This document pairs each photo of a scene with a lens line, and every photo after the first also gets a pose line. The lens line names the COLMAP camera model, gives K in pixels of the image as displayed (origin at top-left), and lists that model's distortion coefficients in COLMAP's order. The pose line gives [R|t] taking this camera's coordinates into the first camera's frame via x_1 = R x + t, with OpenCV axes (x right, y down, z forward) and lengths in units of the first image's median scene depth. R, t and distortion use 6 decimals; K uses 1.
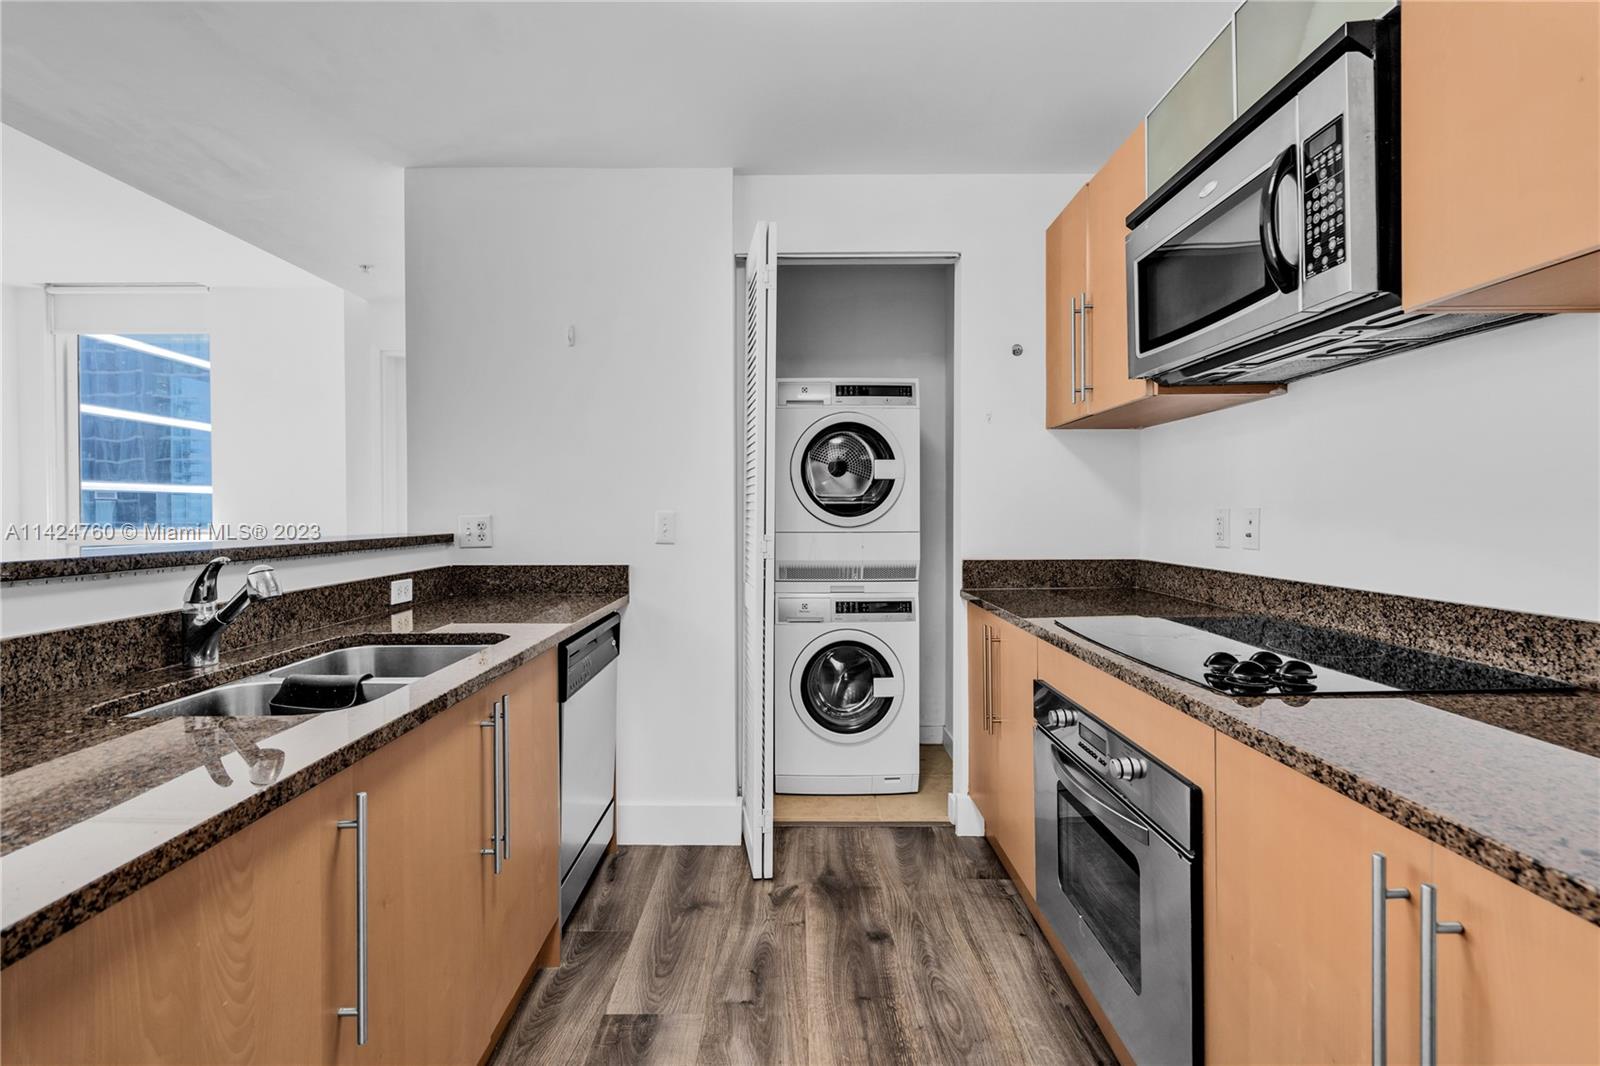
lens RADIAL K [[736.4, 0, 800.4], [0, 736.4, 520.3], [0, 0, 1]] dist [-0.000718, 0.000735]
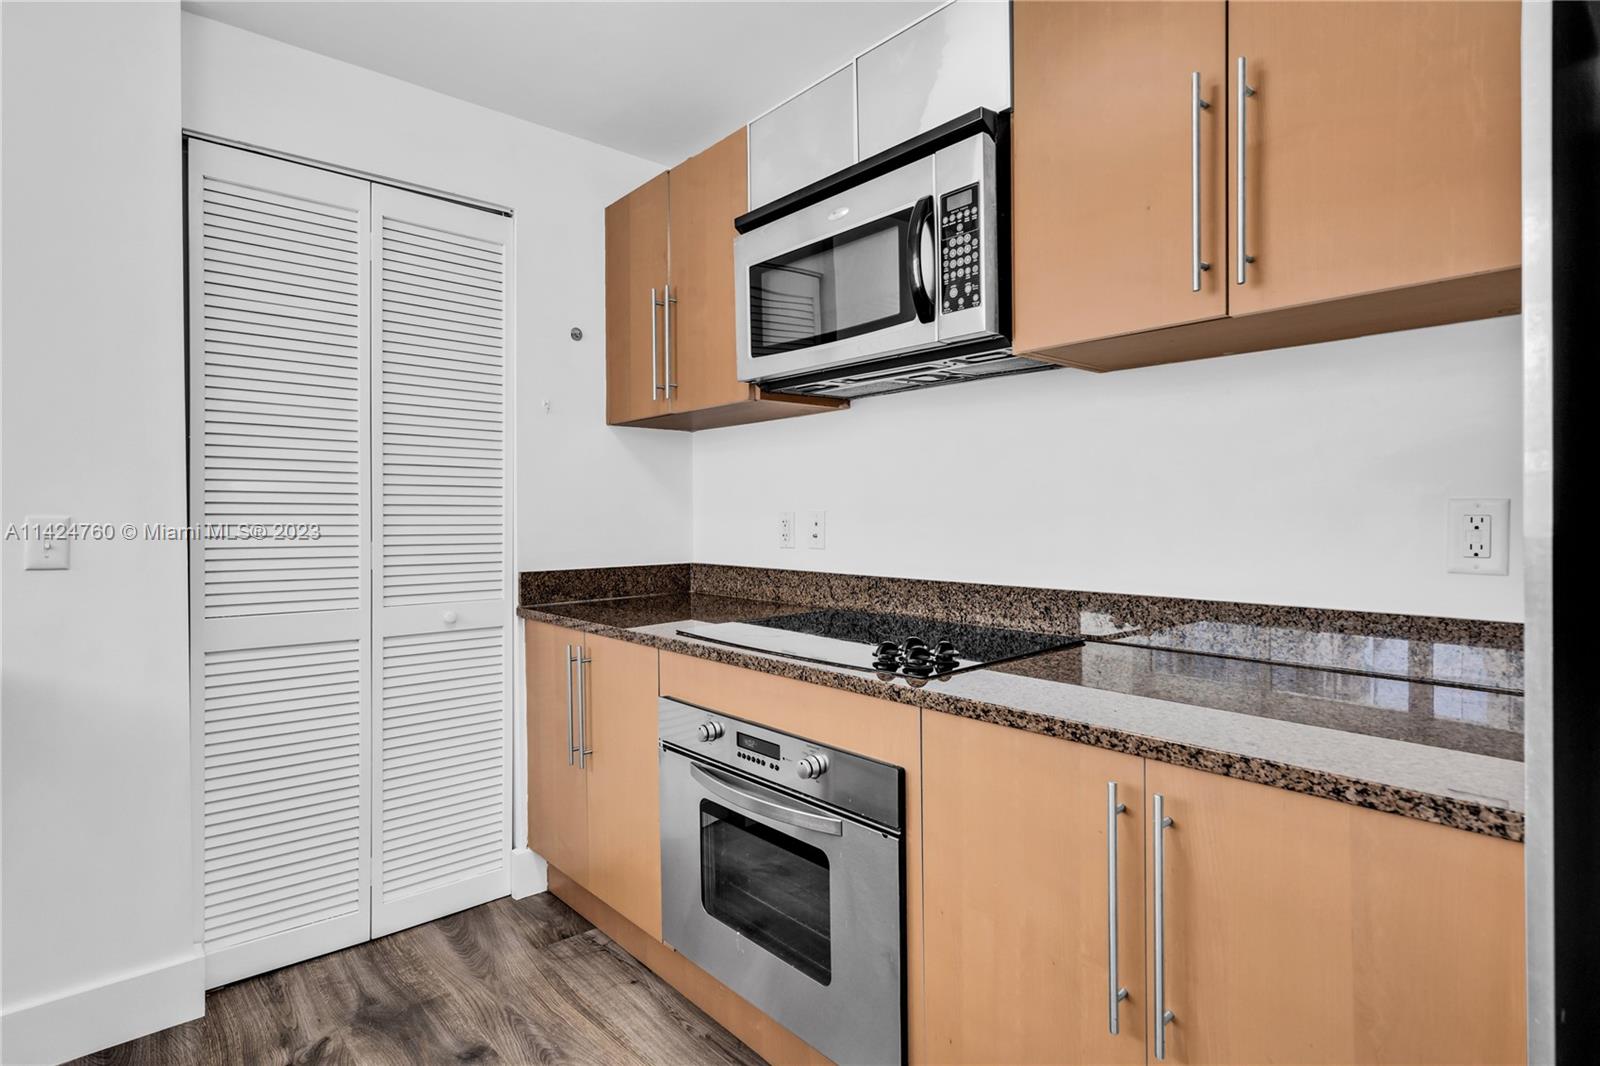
lens RADIAL K [[811.5, 0, 792.7], [0, 811.5, 520.8], [0, 0, 1]] dist [0.002905, 0.000505]
pose [[0.754635, -0.006882, 0.656109, -0.217879], [0.011448, 0.999931, -0.002678, 0.000623], [-0.656045, 0.009532, 0.754662, 0.120886]]
